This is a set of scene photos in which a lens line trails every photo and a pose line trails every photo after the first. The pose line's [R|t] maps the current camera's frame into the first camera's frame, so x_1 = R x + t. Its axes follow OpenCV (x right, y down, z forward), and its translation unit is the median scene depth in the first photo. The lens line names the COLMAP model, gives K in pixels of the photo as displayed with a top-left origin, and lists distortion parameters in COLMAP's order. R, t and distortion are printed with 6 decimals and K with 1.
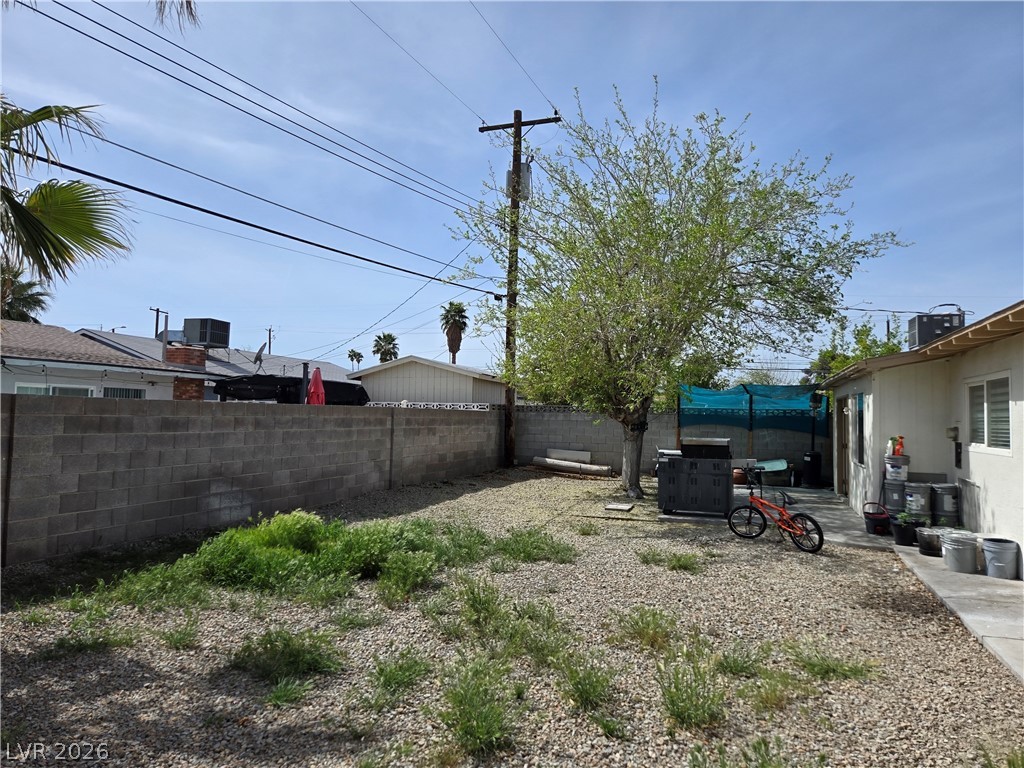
lens RADIAL K [[685.5, 0, 514.8], [0, 685.5, 378.7], [0, 0, 1]] dist [0.060974, -0.044514]
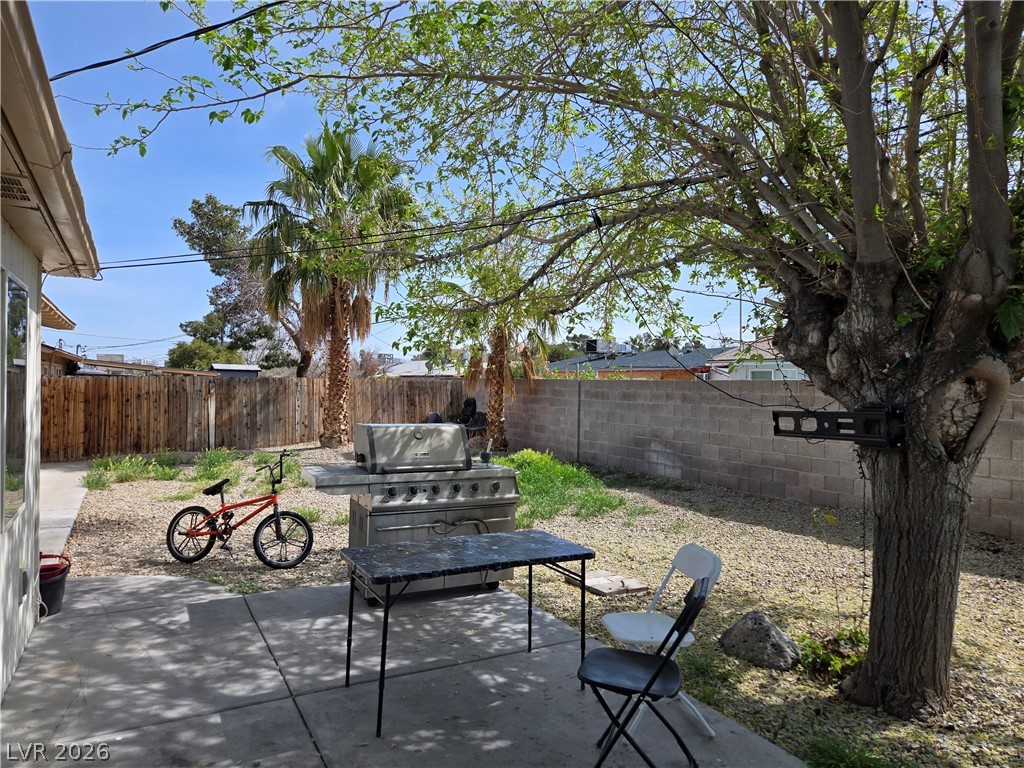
lens RADIAL K [[685.5, 0, 512.5], [0, 685.5, 385.5], [0, 0, 1]] dist [0.060974, -0.044514]
pose [[-0.674100, -0.025743, -0.738192, 0.555645], [0.013795, 0.998779, -0.047428, 0.079889], [0.738512, -0.042155, -0.672922, 1.321730]]
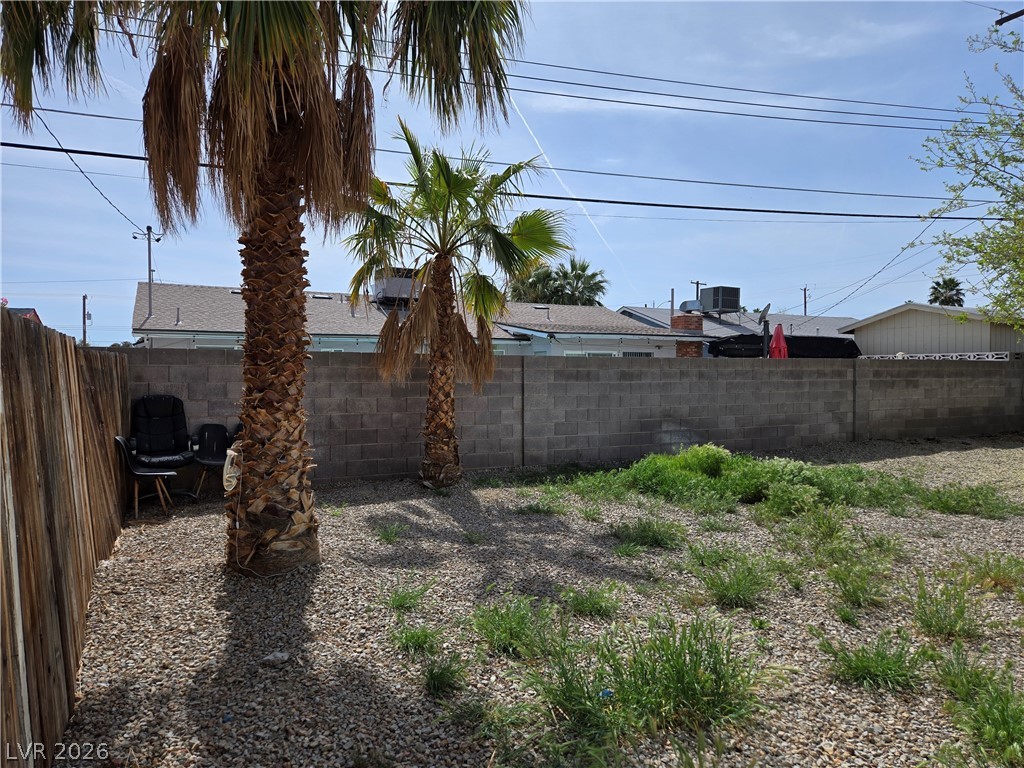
lens RADIAL K [[685.5, 0, 512.5], [0, 685.5, 384.7], [0, 0, 1]] dist [0.060974, -0.044514]
pose [[0.724978, -0.009937, -0.688701, 0.173894], [0.053315, 0.997706, 0.041727, 0.012830], [0.686706, -0.066970, 0.723844, -0.063309]]
